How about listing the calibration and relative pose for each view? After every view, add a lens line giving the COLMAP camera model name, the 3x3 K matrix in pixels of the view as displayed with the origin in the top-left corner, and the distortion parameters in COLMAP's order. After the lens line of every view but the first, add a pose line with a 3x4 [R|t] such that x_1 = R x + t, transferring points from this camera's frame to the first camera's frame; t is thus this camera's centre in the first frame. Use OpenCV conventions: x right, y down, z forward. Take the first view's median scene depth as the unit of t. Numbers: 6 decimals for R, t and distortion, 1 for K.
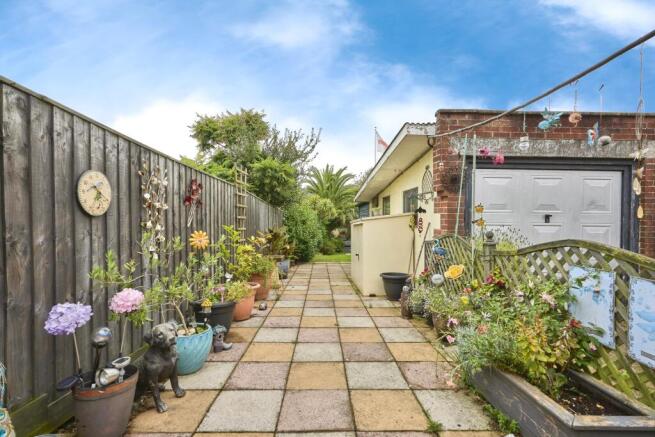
lens RADIAL K [[304.6, 0, 327.6], [0, 304.6, 219.9], [0, 0, 1]] dist [0.008897, 0.000163]
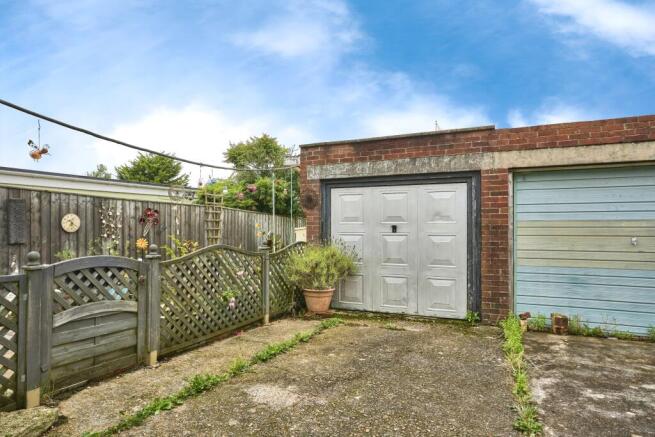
lens RADIAL K [[392.9, 0, 327.9], [0, 392.9, 222.3], [0, 0, 1]] dist [-0.003406, 0.000649]
pose [[0.894313, -0.016592, -0.447135, 1.197384], [0.012660, 0.999850, -0.011780, -0.015415], [0.447264, 0.004874, 0.894389, -0.422054]]
